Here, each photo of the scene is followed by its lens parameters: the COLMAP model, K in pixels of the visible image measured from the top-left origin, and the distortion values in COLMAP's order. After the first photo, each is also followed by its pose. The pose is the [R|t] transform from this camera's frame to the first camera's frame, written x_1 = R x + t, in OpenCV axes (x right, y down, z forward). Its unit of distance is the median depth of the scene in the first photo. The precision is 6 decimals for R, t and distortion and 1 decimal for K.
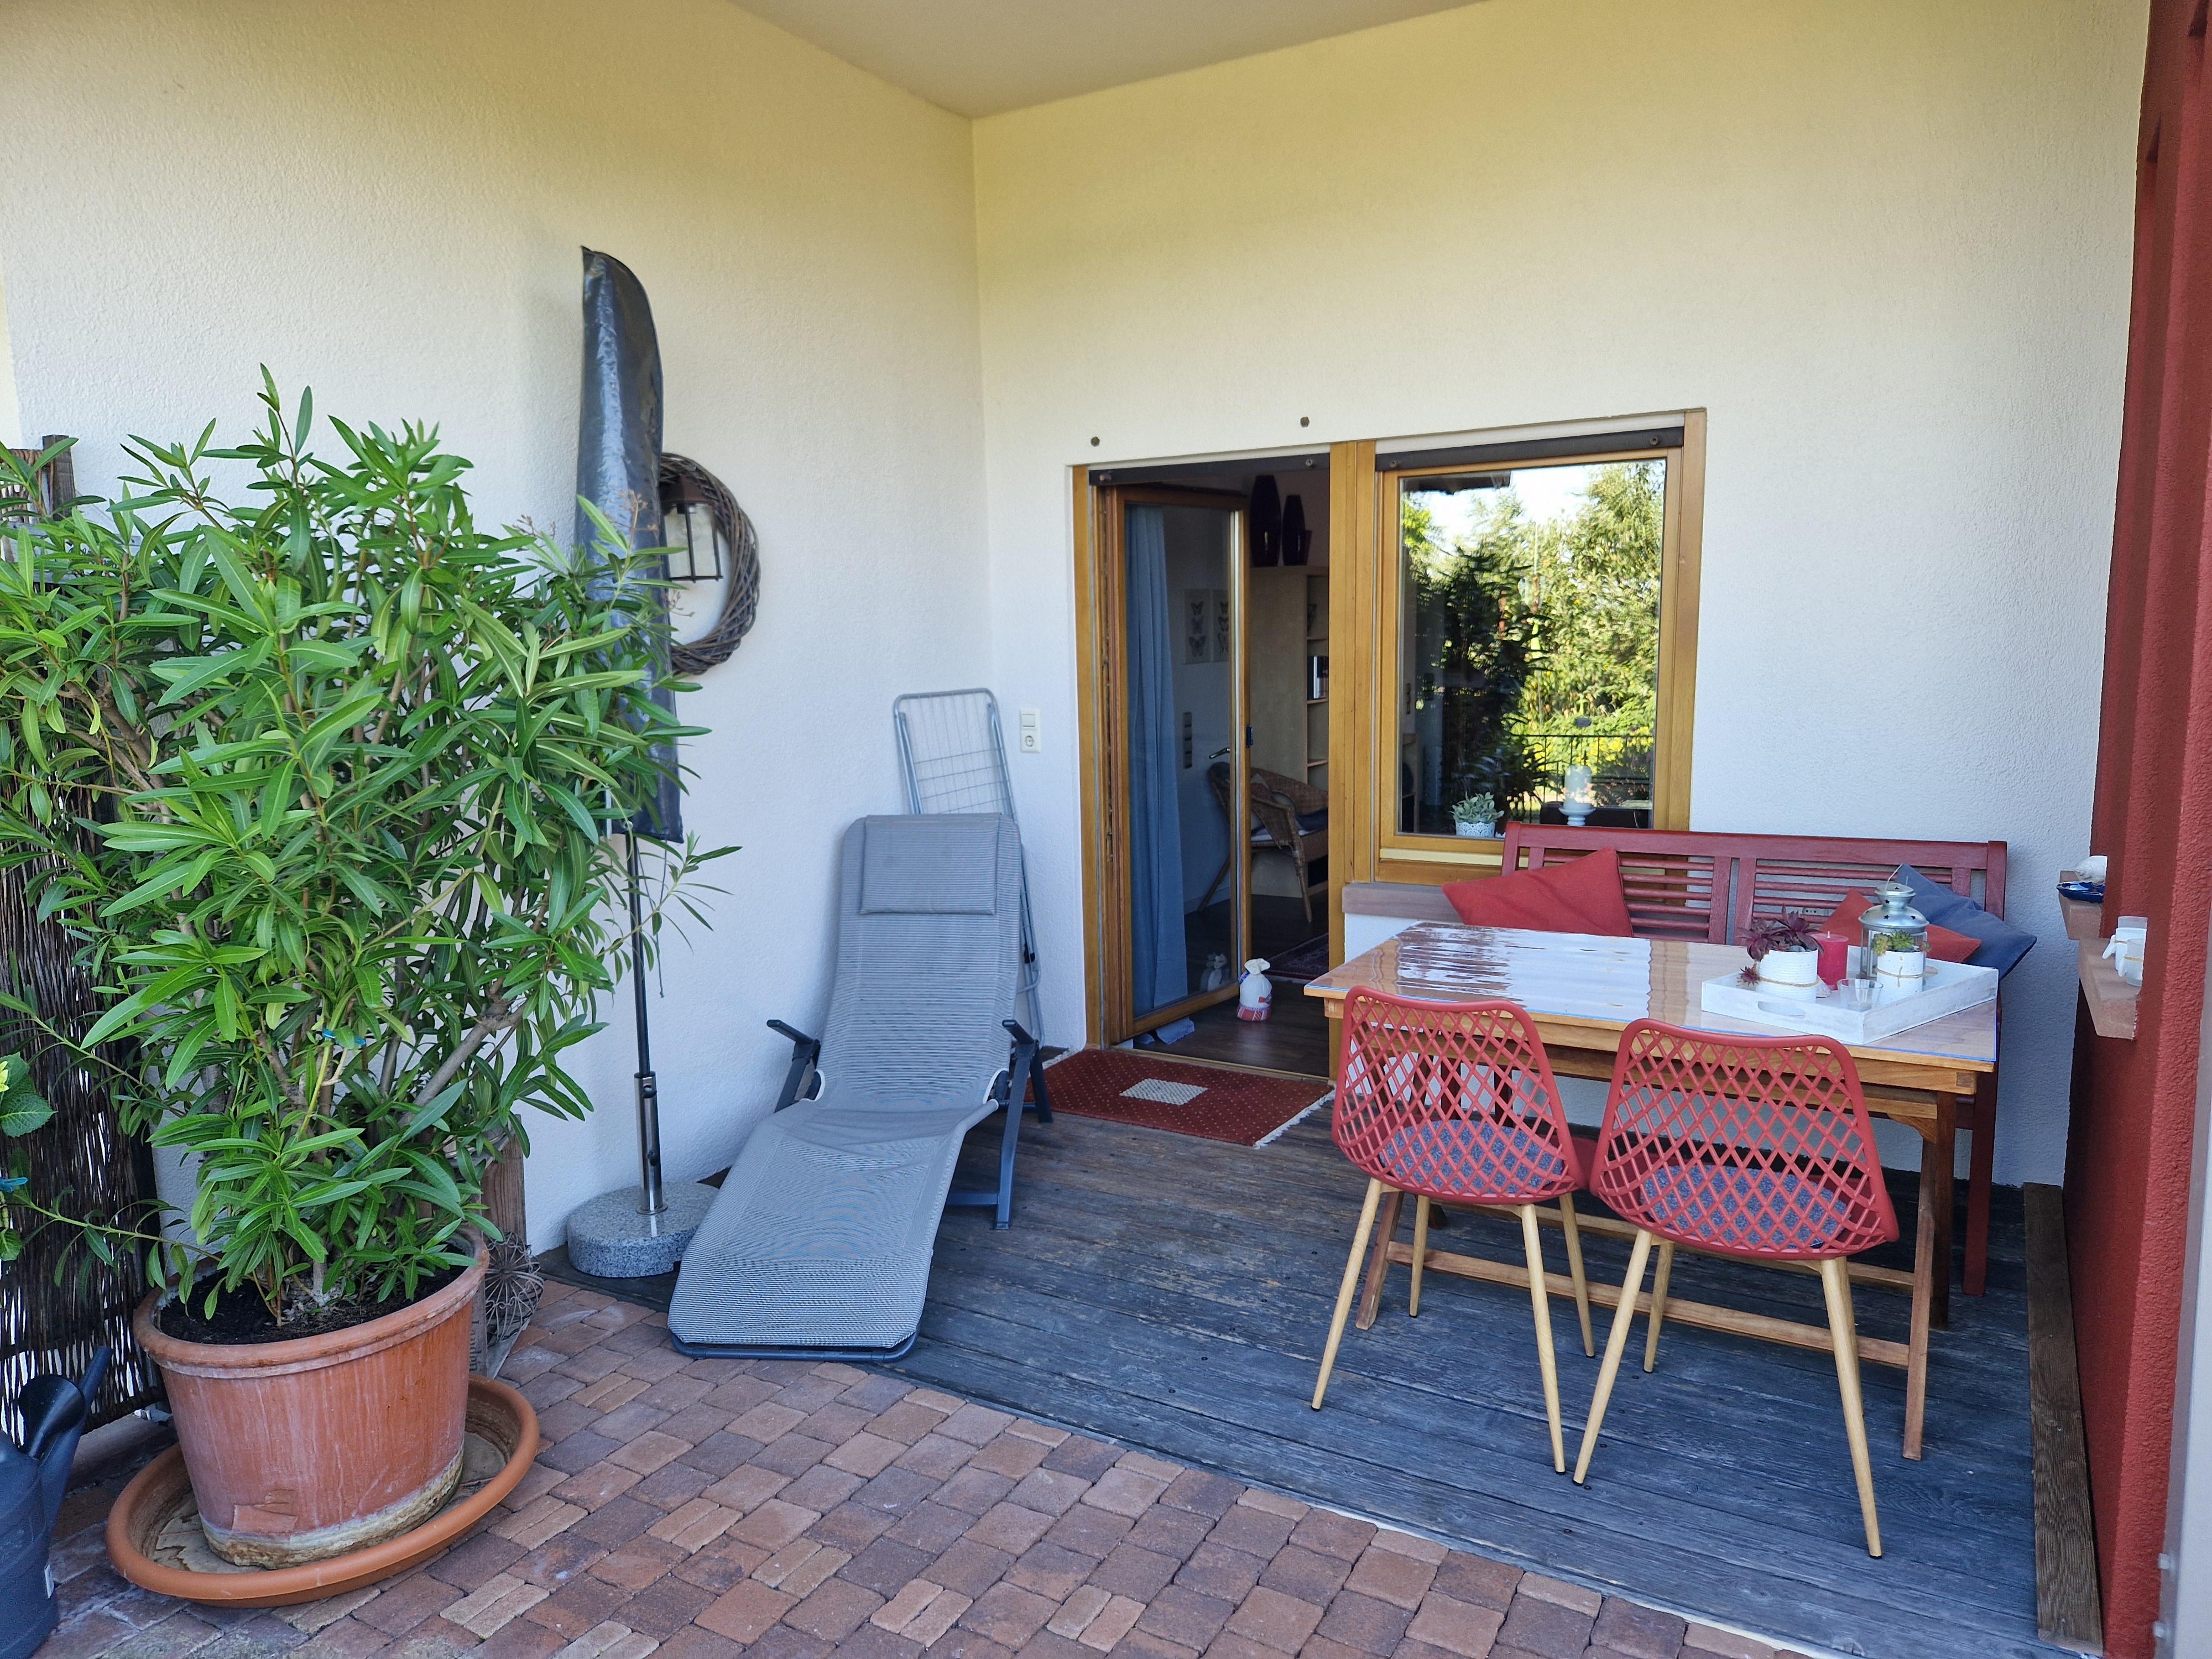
lens RADIAL K [[1479.2, 0, 1118.0], [0, 1479.2, 827.1], [0, 0, 1]] dist [0.041522, -0.007888]
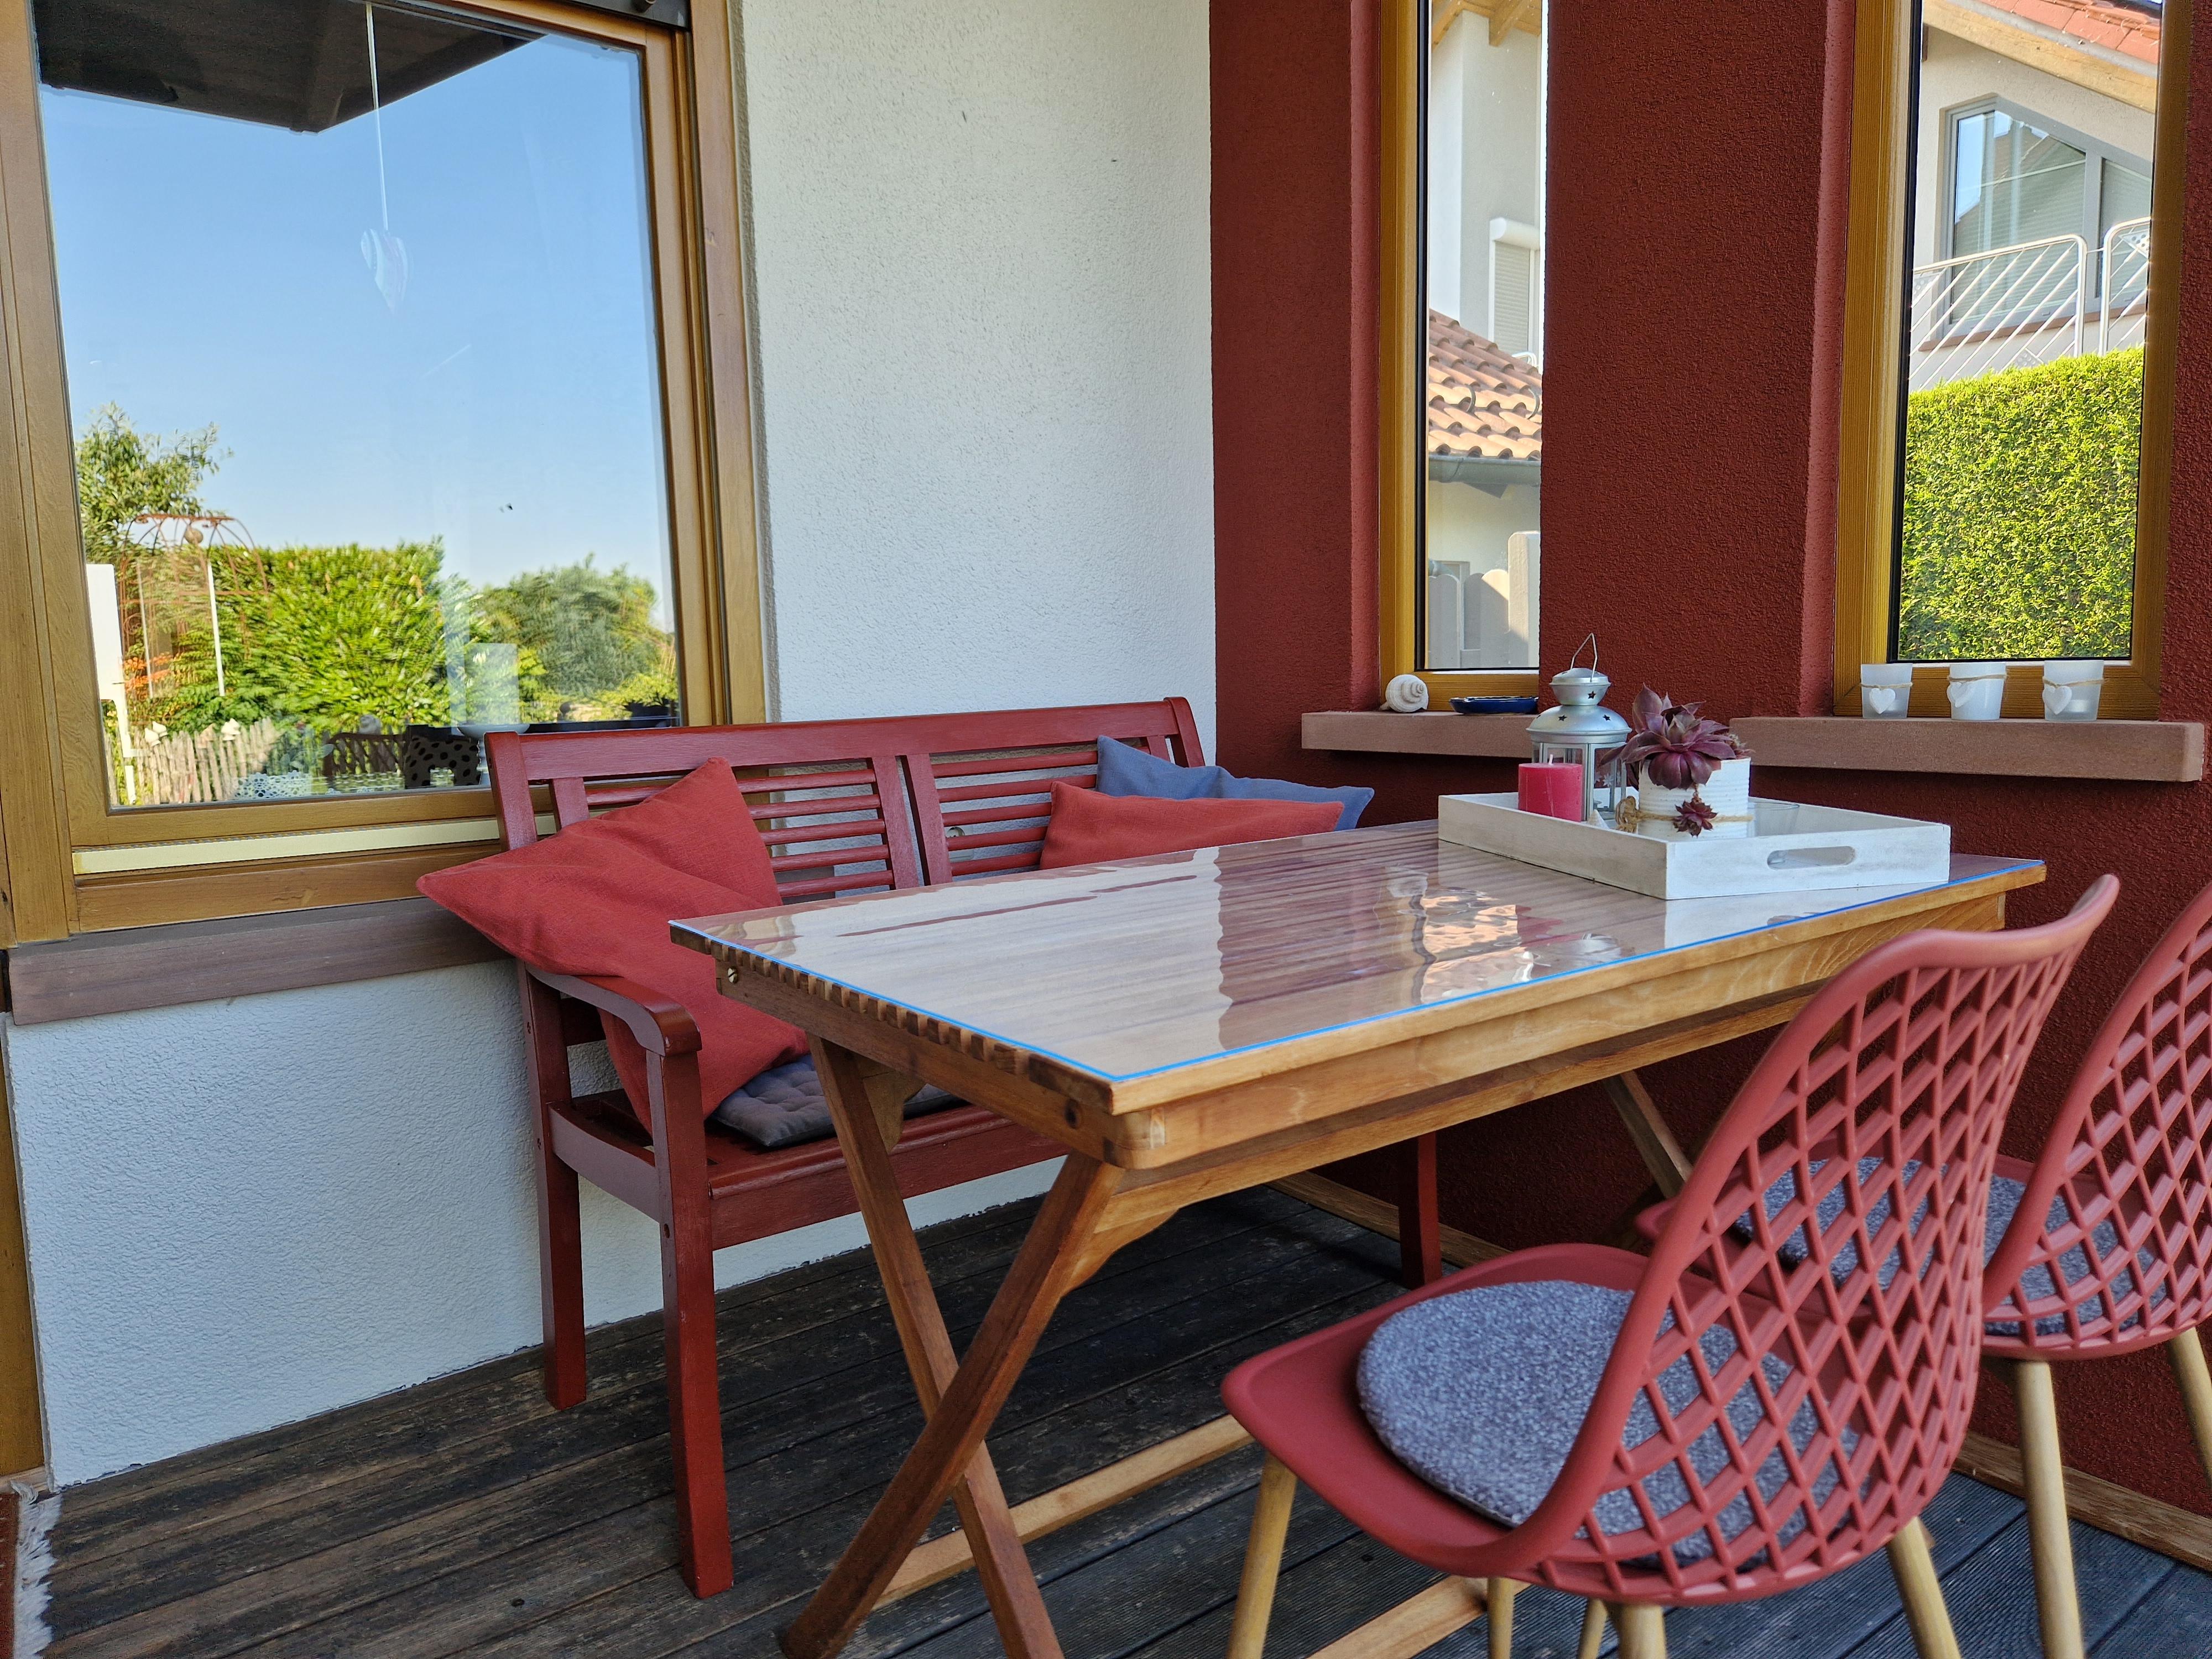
lens RADIAL K [[1479.2, 0, 1108.1], [0, 1479.2, 826.0], [0, 0, 1]] dist [0.041522, -0.007888]
pose [[0.390870, -0.094074, 0.915626, -0.097018], [0.143587, 0.988817, 0.040298, 0.036117], [-0.909177, 0.115720, 0.400006, 0.673451]]
